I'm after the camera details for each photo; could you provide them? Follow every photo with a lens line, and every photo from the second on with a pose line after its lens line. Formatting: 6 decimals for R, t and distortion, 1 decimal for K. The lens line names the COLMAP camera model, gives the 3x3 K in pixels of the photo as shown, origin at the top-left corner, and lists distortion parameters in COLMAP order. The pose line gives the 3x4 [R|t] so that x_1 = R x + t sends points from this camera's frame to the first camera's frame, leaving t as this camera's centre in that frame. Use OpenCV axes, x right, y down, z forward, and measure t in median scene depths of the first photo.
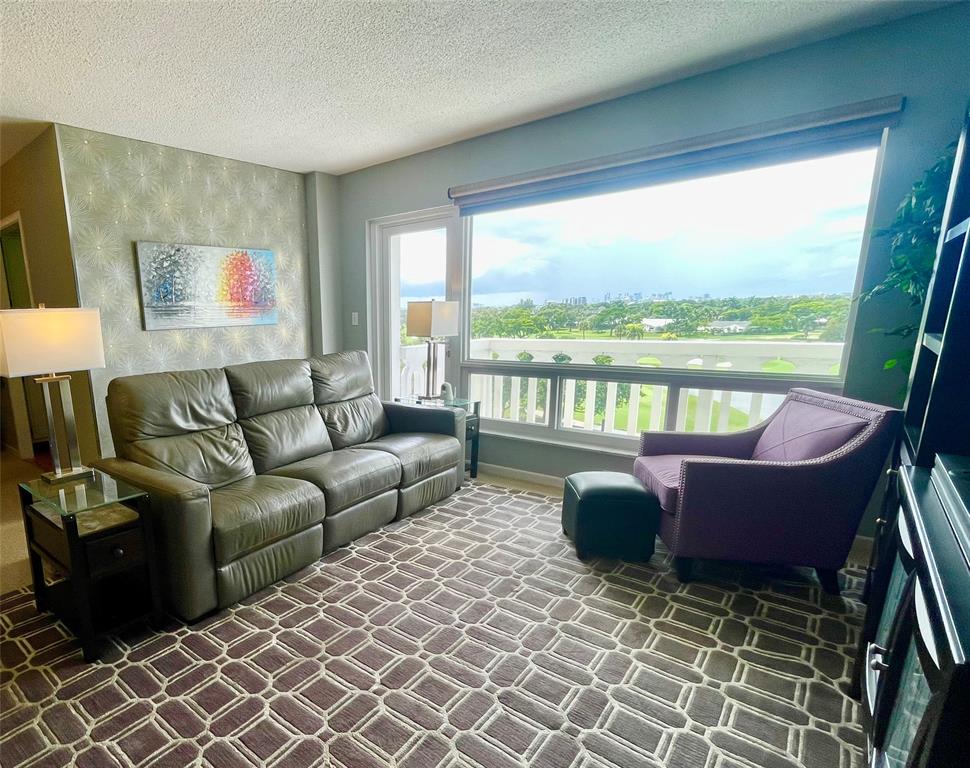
lens RADIAL K [[519.2, 0, 335.8], [0, 519.2, 427.9], [0, 0, 1]] dist [0.000837, -0.001182]
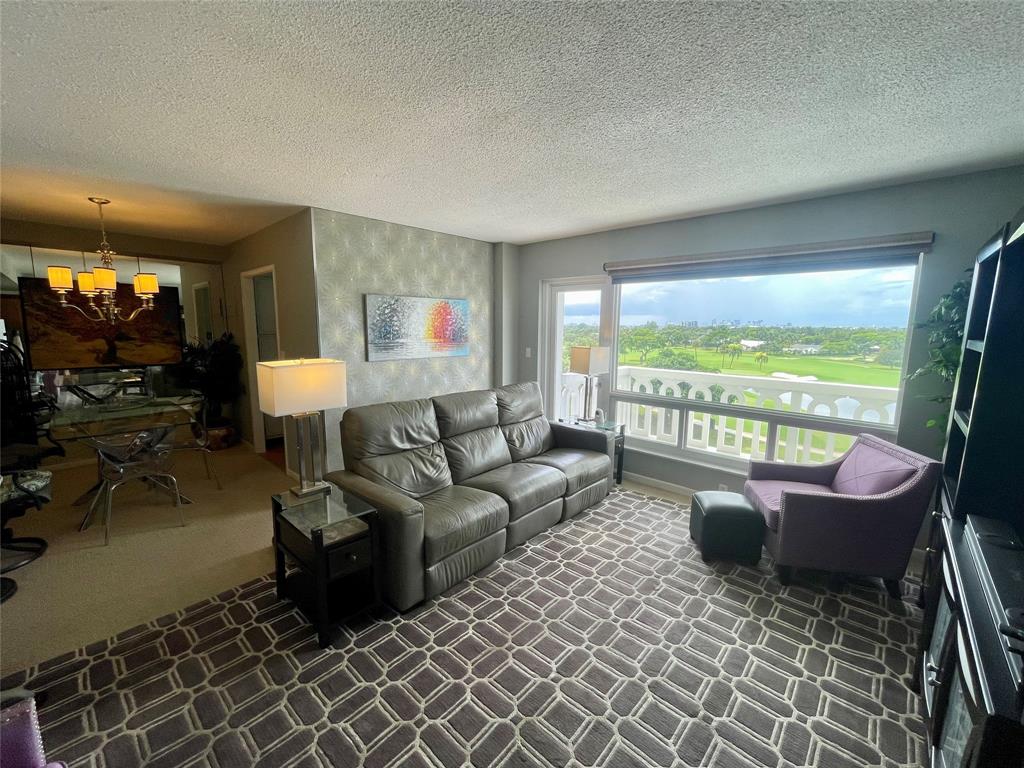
lens RADIAL K [[417.6, 0, 514.4], [0, 417.6, 385.4], [0, 0, 1]] dist [-0.000724, 0.000468]
pose [[0.998665, 0.038189, 0.034770, -0.054402], [-0.035492, 0.996542, -0.075136, -0.088164], [-0.037519, 0.073801, 0.996567, -0.048324]]
